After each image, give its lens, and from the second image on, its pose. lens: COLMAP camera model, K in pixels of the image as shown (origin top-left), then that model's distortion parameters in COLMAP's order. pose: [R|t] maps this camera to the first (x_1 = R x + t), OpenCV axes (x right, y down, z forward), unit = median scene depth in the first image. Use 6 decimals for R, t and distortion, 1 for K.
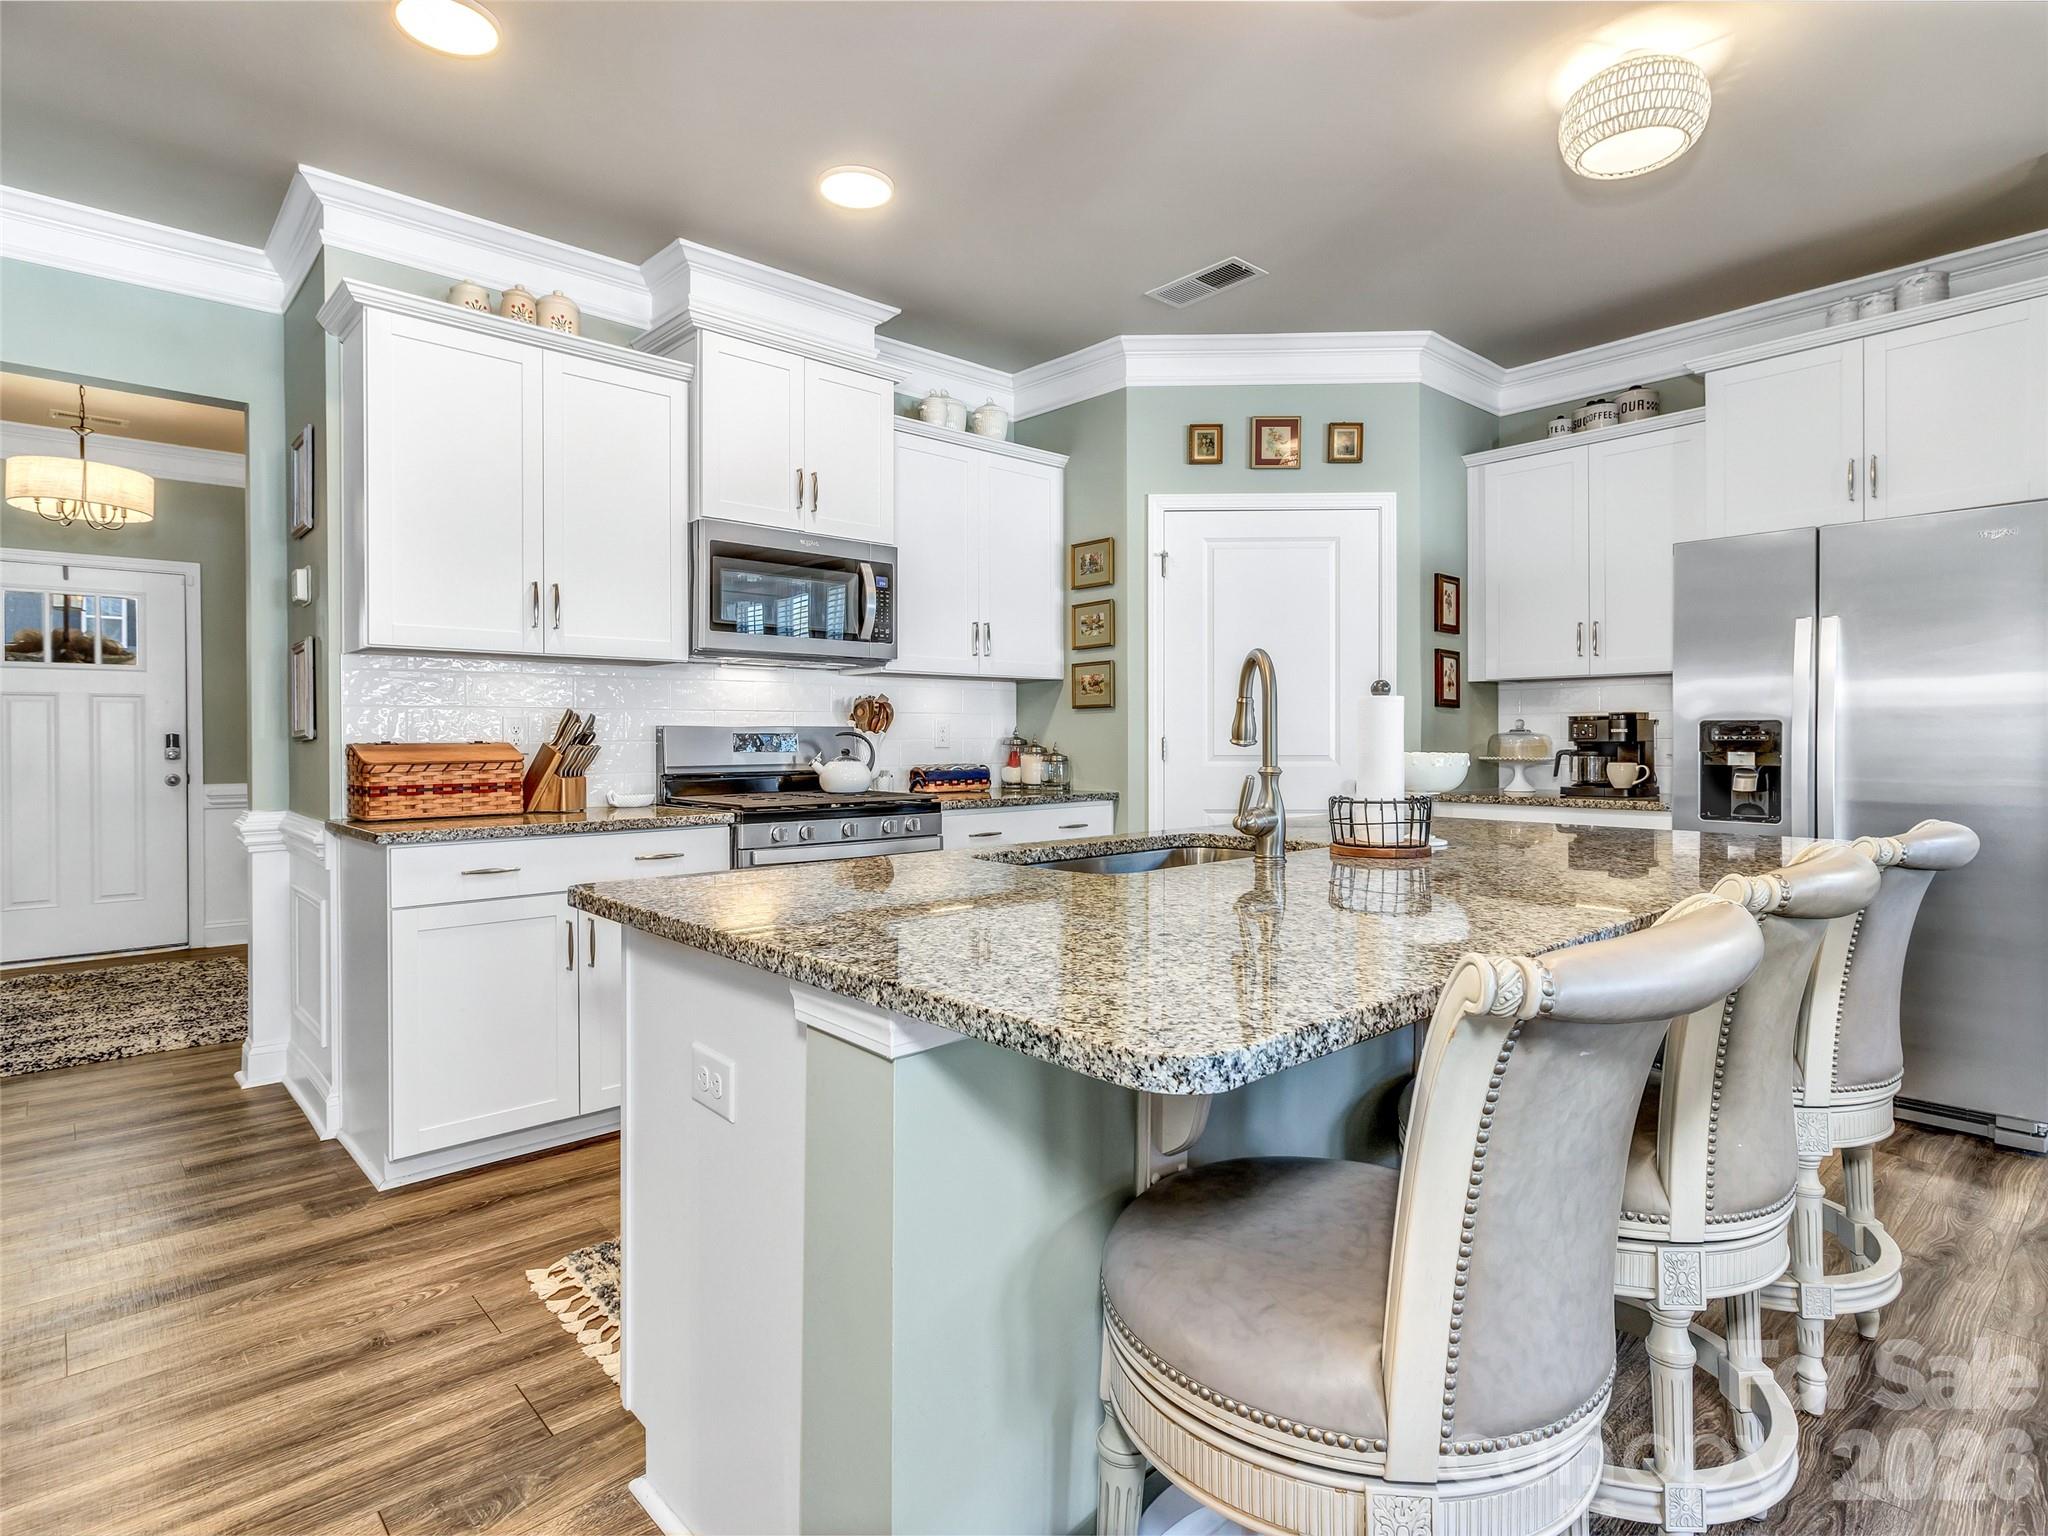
lens RADIAL K [[1073.9, 0, 1031.9], [0, 1073.9, 741.0], [0, 0, 1]] dist [-0.001244, 0.002833]
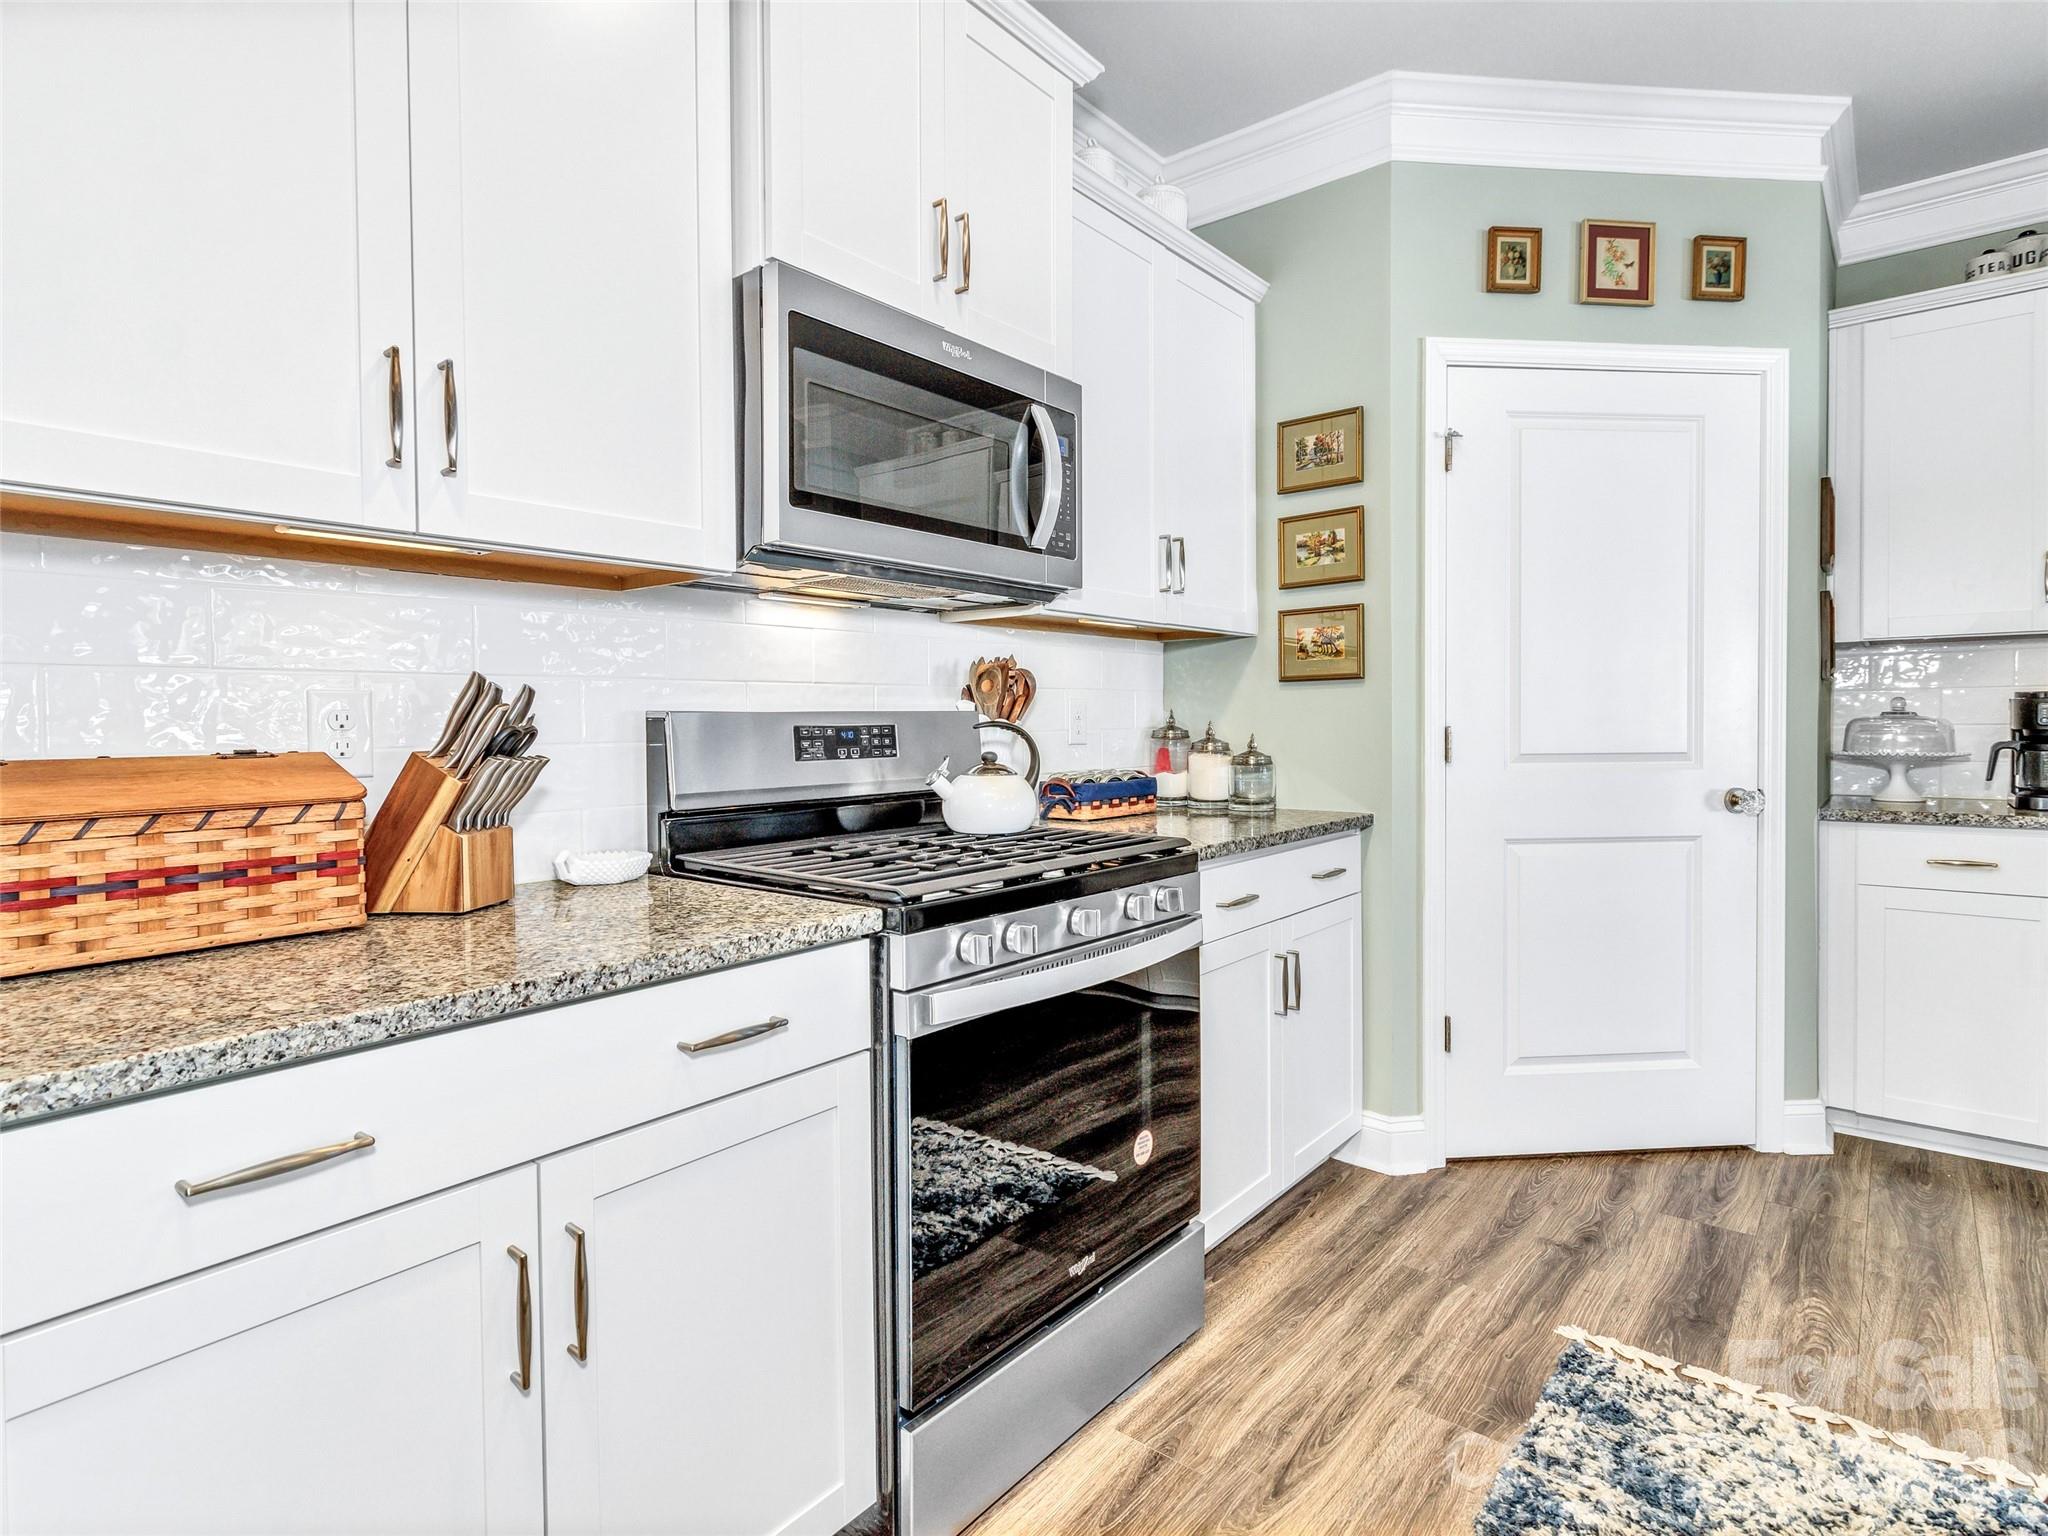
lens RADIAL K [[1059.8, 0, 1032.1], [0, 1059.8, 741.1], [0, 0, 1]] dist [0.001724, -0.000690]
pose [[0.989964, -0.007003, 0.141145, -0.225679], [0.004501, 0.999827, 0.018036, -0.007763], [-0.141247, -0.017219, 0.989825, 0.456905]]
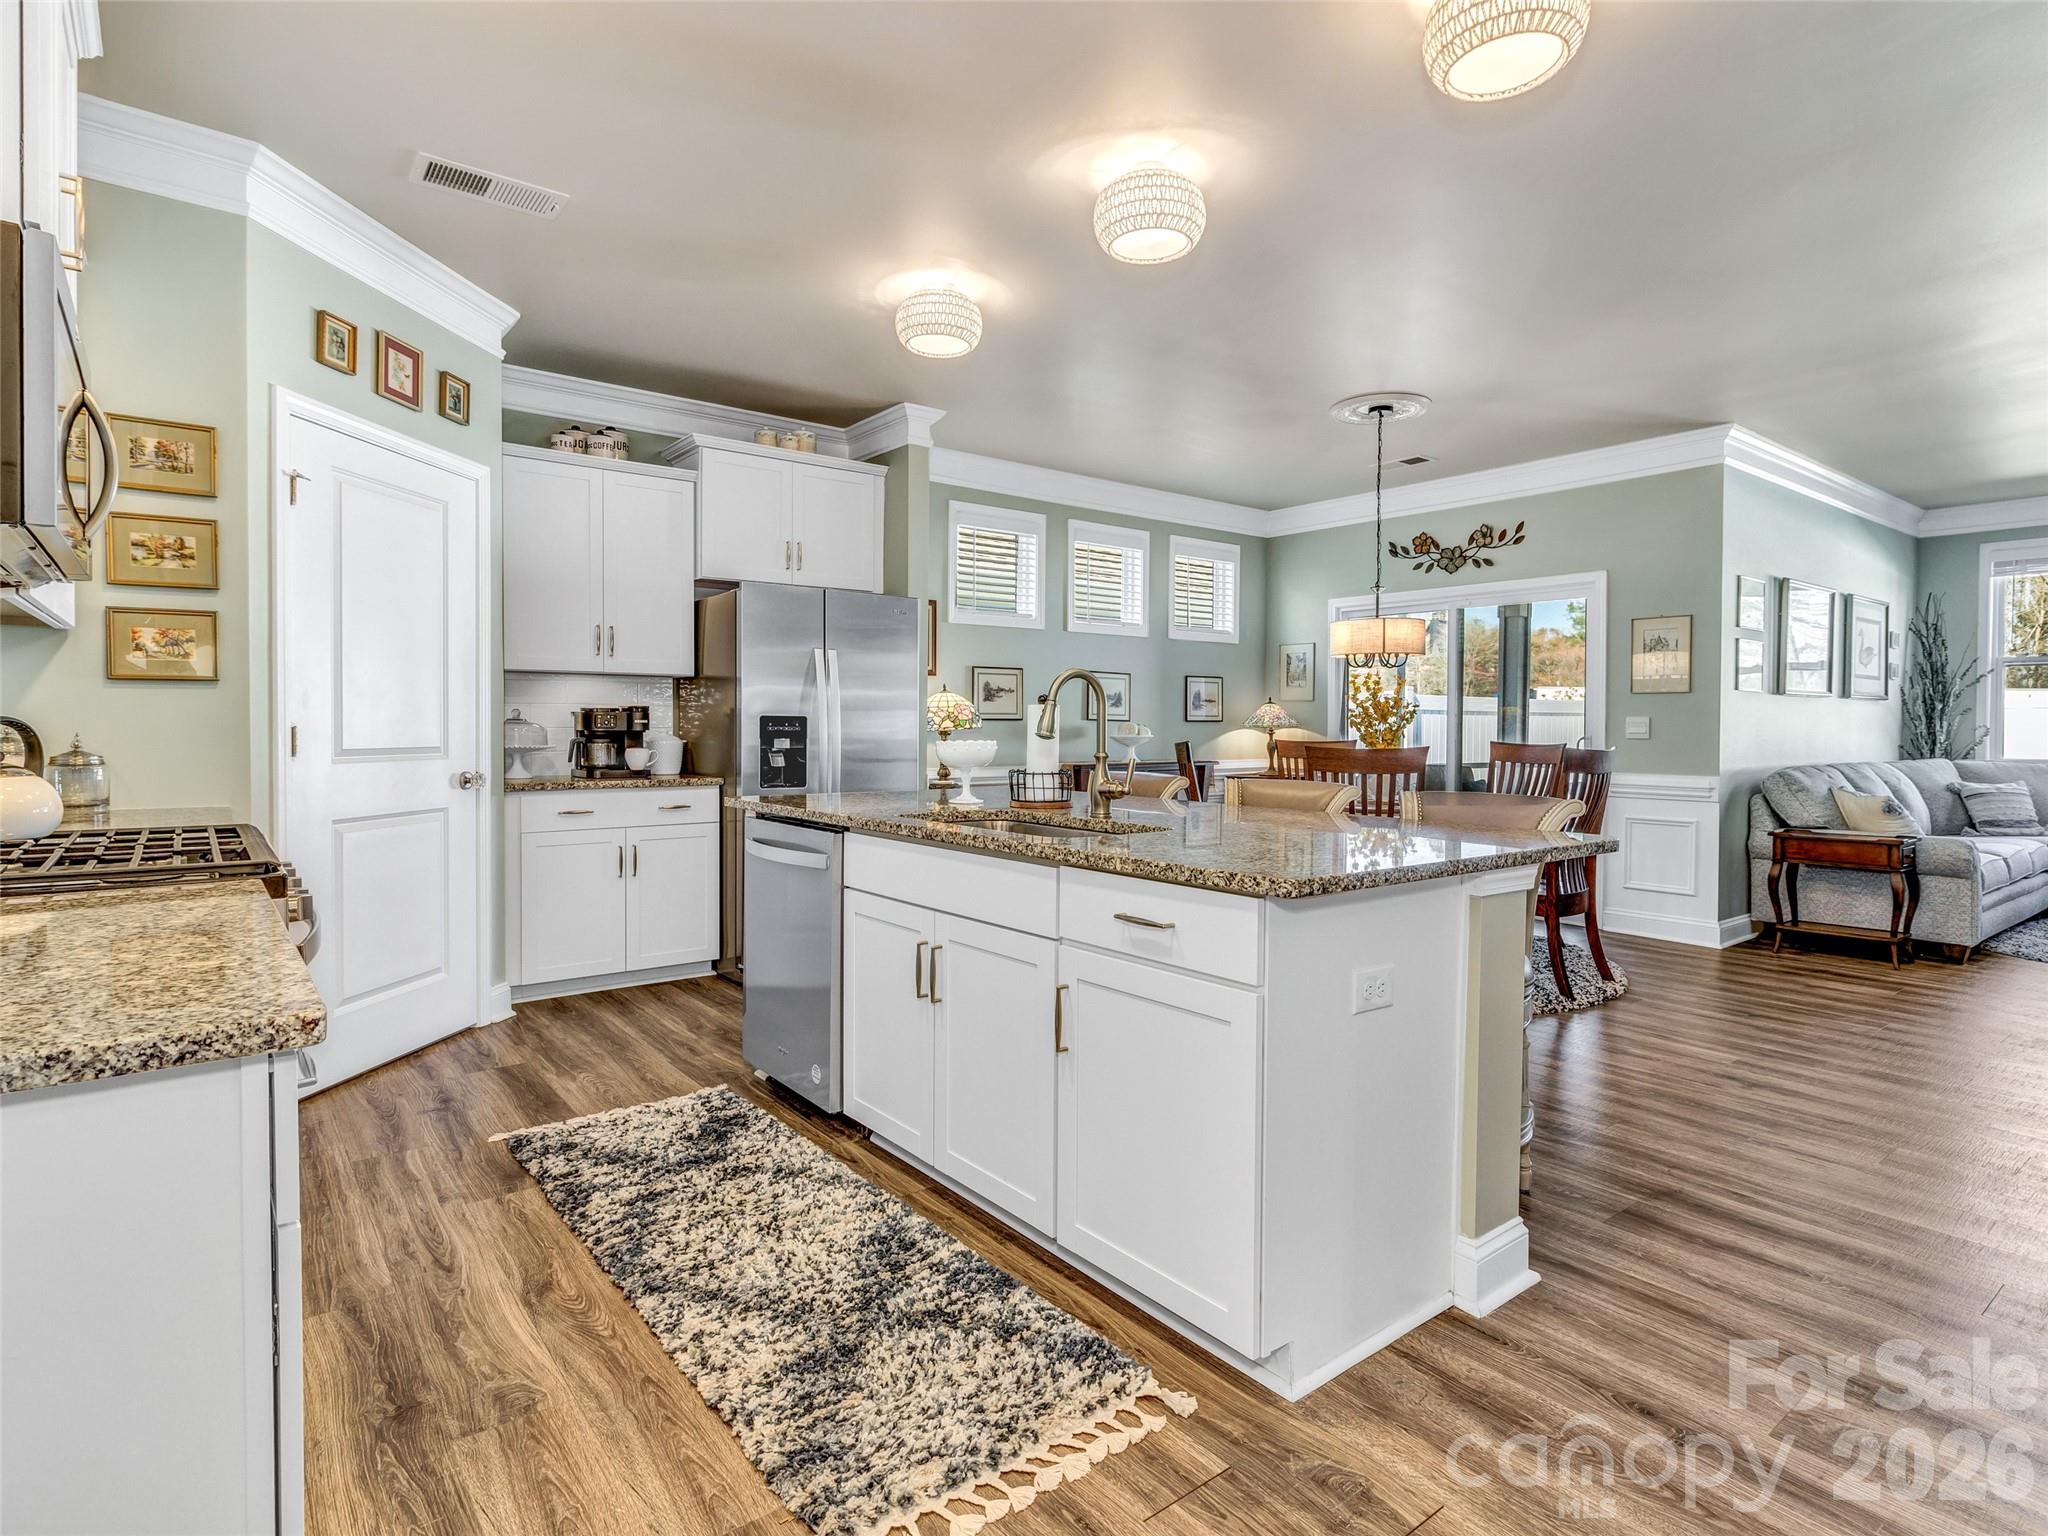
lens RADIAL K [[1073.9, 0, 1031.9], [0, 1073.9, 741.0], [0, 0, 1]] dist [-0.001244, 0.002833]
pose [[0.076171, -0.012195, 0.997020, -0.617923], [-0.004158, 0.999913, 0.012548, -0.005159], [-0.997086, -0.005102, 0.076114, 0.485651]]
